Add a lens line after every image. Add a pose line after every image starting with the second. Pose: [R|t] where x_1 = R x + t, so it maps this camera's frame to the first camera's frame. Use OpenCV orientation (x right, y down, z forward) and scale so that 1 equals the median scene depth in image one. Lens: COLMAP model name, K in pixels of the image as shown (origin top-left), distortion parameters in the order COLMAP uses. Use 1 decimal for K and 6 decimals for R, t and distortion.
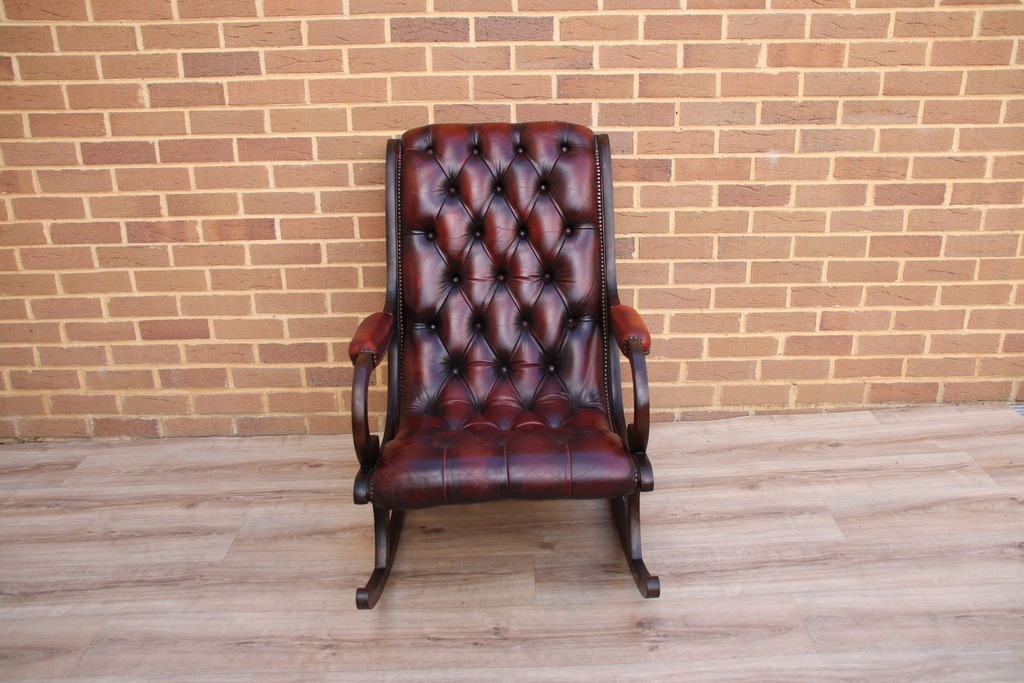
lens RADIAL K [[953.7, 0, 513.5], [0, 953.7, 347.0], [0, 0, 1]] dist [-0.119729, 0.182189]
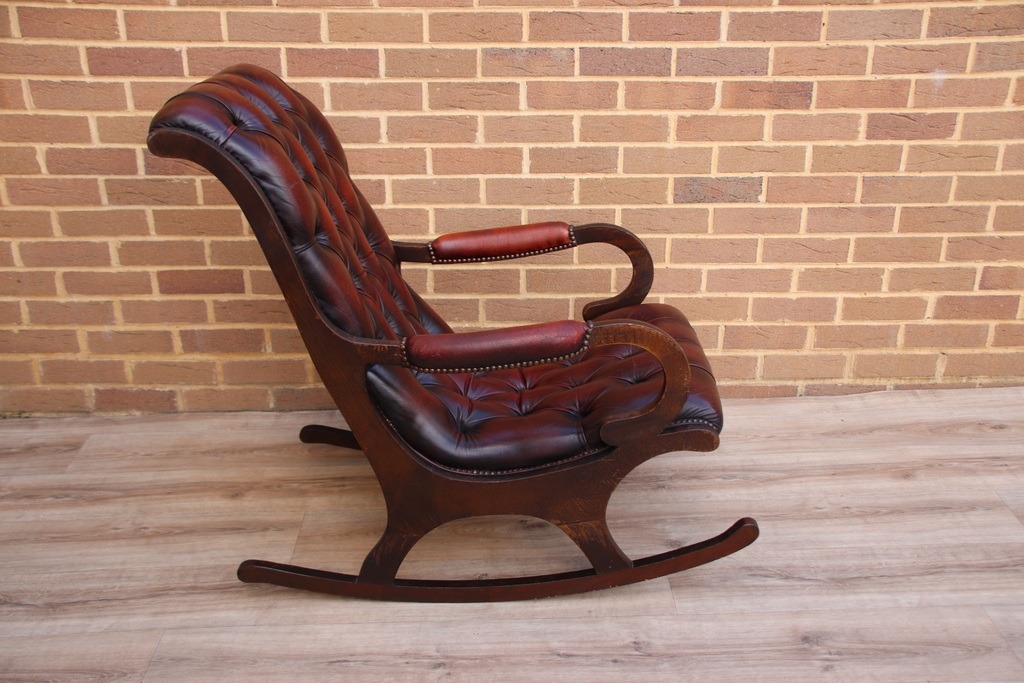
lens RADIAL K [[1143.2, 0, 515.7], [0, 1143.2, 354.8], [0, 0, 1]] dist [-0.046411, 0.367115]
pose [[0.999727, 0.007401, 0.022180, -0.114488], [-0.008511, 0.998695, 0.050365, -0.007995], [-0.021779, -0.050540, 0.998485, -0.005012]]
